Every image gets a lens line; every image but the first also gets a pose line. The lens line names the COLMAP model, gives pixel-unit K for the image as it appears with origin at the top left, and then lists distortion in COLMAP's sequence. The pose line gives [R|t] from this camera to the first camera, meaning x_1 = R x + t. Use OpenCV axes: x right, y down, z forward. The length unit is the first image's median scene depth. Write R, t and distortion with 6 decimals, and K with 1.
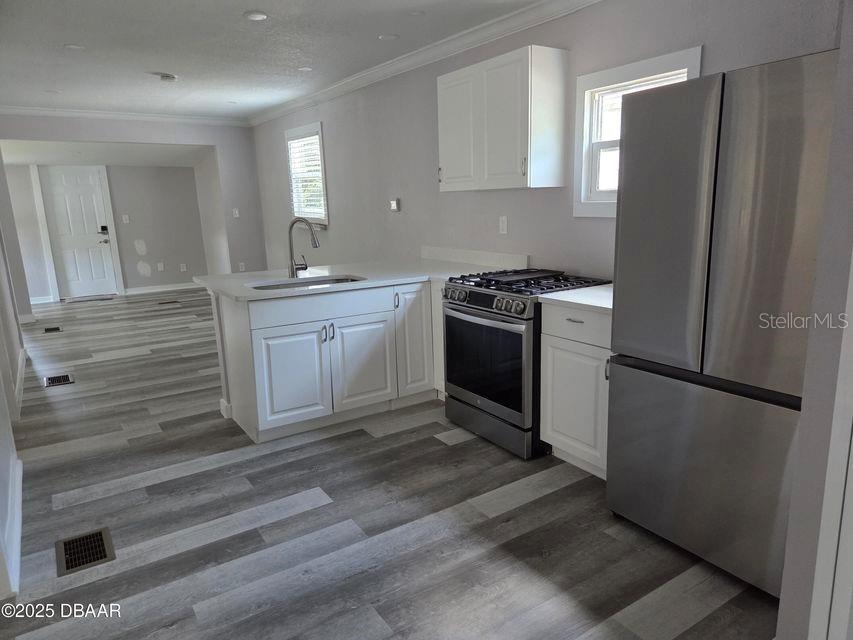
lens RADIAL K [[569.9, 0, 428.9], [0, 569.9, 323.9], [0, 0, 1]] dist [0.054624, -0.034518]
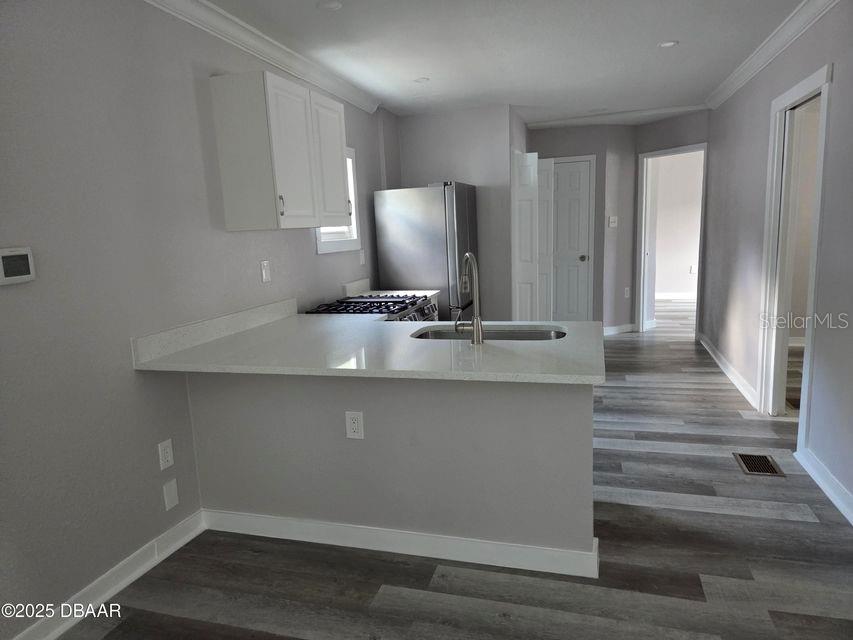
lens RADIAL K [[569.9, 0, 422.8], [0, 569.9, 318.0], [0, 0, 1]] dist [0.054624, -0.034518]
pose [[-0.637890, -0.072611, 0.766697, -0.865921], [0.222923, 0.935516, 0.274071, -0.375665], [-0.737158, 0.345742, -0.580569, 1.758131]]
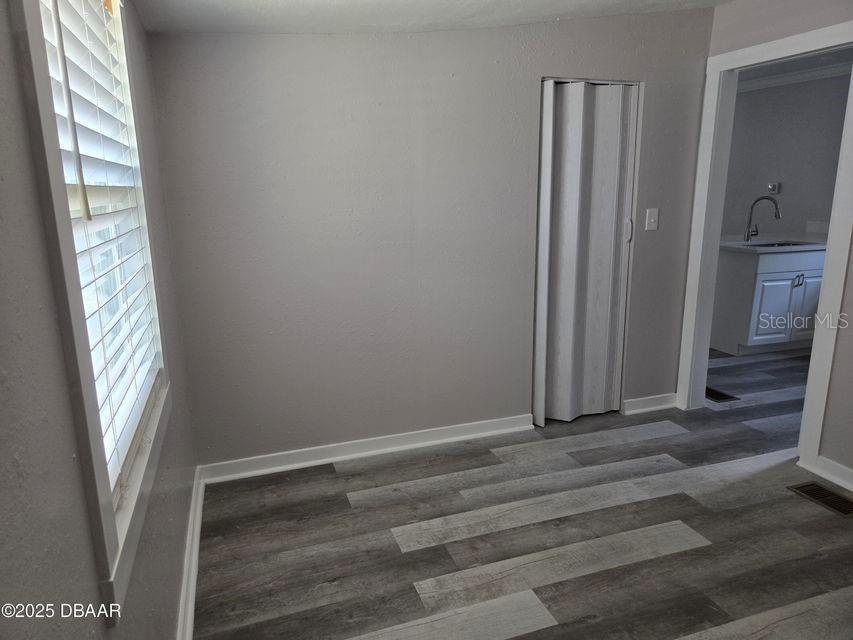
lens RADIAL K [[569.9, 0, 429.7], [0, 569.9, 320.9], [0, 0, 1]] dist [0.054624, -0.034518]
pose [[0.970730, 0.072542, -0.228958, -0.791127], [-0.068010, 0.997302, 0.027632, 0.148733], [0.230344, -0.011252, 0.973044, -0.614995]]
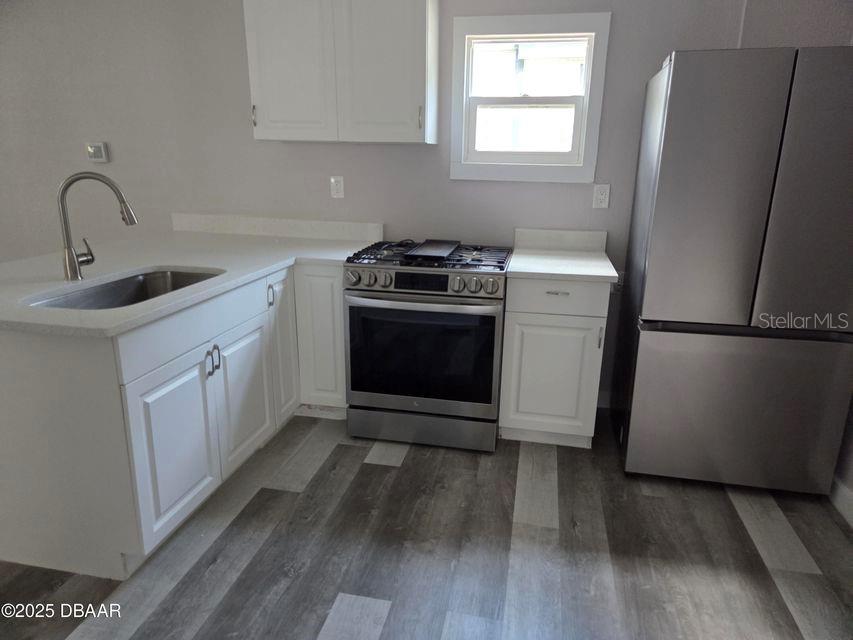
lens RADIAL K [[569.9, 0, 429.0], [0, 569.9, 326.1], [0, 0, 1]] dist [0.054624, -0.034518]
pose [[0.702329, -0.166485, 0.692111, -0.490540], [0.113631, 0.986020, 0.121875, -0.080715], [-0.702725, -0.006951, 0.711428, 0.428438]]
